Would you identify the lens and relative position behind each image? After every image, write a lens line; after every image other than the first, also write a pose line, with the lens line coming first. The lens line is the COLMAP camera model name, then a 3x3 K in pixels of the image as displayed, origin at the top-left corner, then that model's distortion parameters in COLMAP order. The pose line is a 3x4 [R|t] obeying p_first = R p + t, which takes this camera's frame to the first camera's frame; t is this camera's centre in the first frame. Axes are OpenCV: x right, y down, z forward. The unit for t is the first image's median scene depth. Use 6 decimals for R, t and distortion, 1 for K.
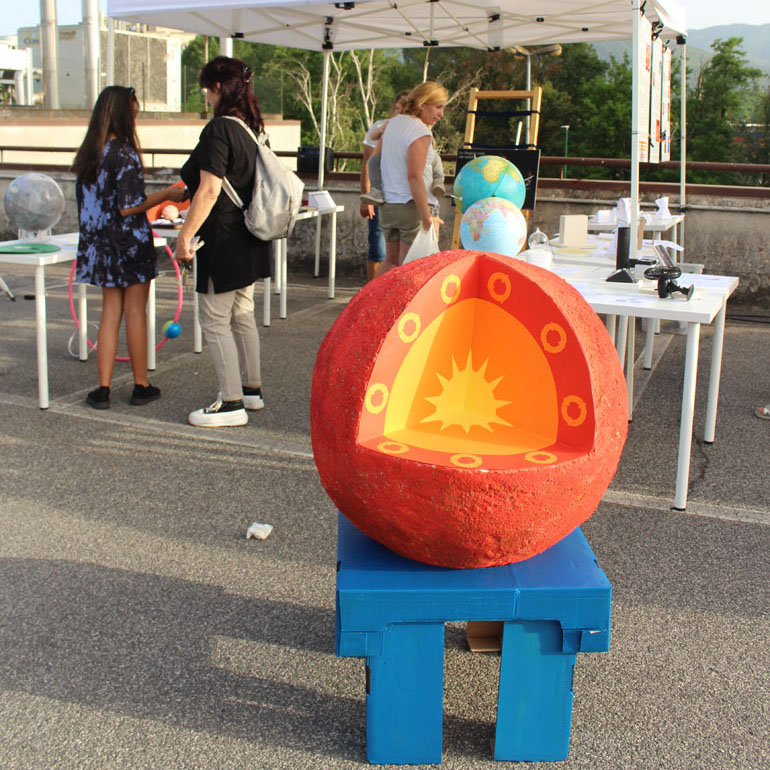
lens RADIAL K [[960.7, 0, 383.3], [0, 960.7, 278.3], [0, 0, 1]] dist [-0.138181, 0.050792]
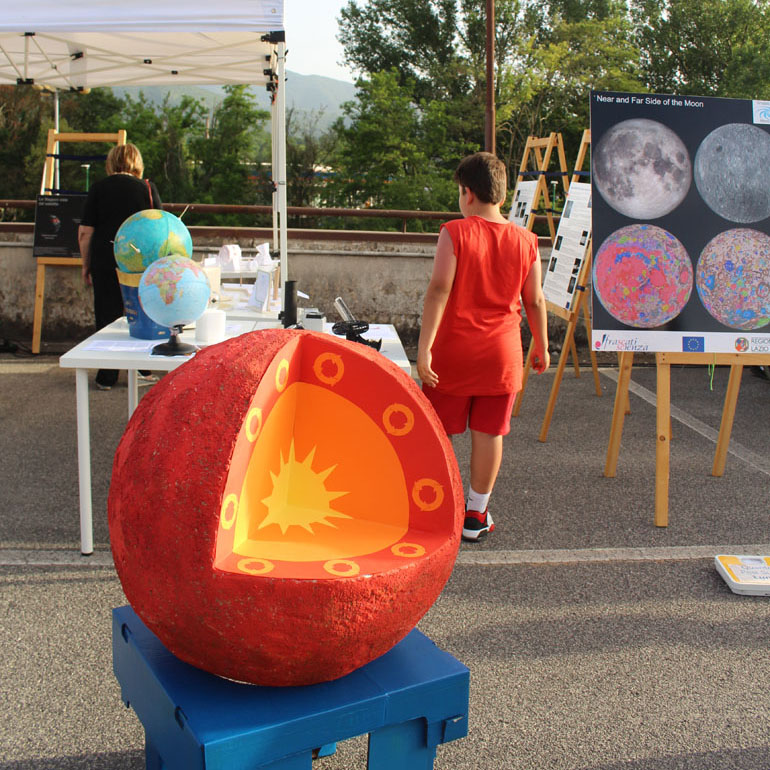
lens RADIAL K [[960.7, 0, 383.3], [0, 960.7, 278.3], [0, 0, 1]] dist [-0.138181, 0.050792]
pose [[0.874939, -0.035488, 0.482932, -0.080806], [0.054427, 0.998198, -0.025255, -0.015087], [-0.481165, 0.048381, 0.875294, 0.050500]]
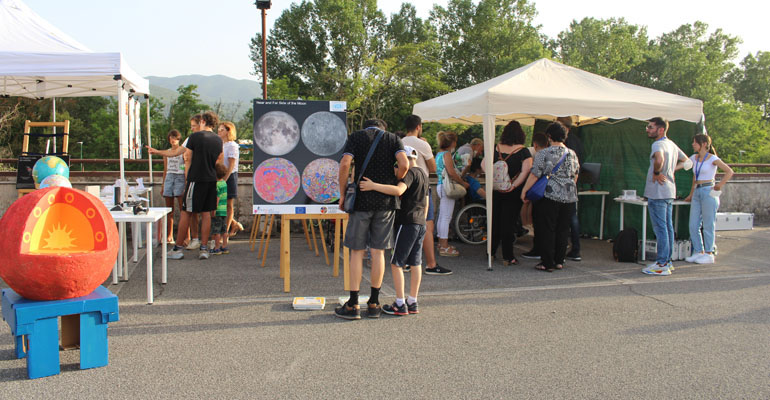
lens RADIAL K [[650.1, 0, 386.8], [0, 650.1, 165.8], [0, 0, 1]] dist [-0.147480, 0.115483]
pose [[0.802093, -0.021478, 0.596813, -0.070439], [0.093696, 0.991503, -0.090241, 0.050782], [-0.589803, 0.128300, 0.797290, -0.312675]]
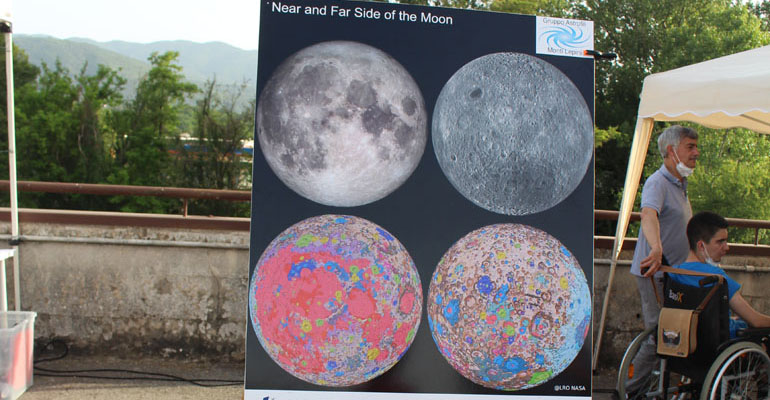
lens RADIAL K [[952.3, 0, 387.3], [0, 952.3, 306.4], [0, 0, 1]] dist [-0.187588, 0.266924]
pose [[0.843961, -0.050089, 0.534061, 0.163115], [0.040168, 0.998737, 0.030194, -0.030031], [-0.534898, -0.004030, 0.844907, 0.173737]]
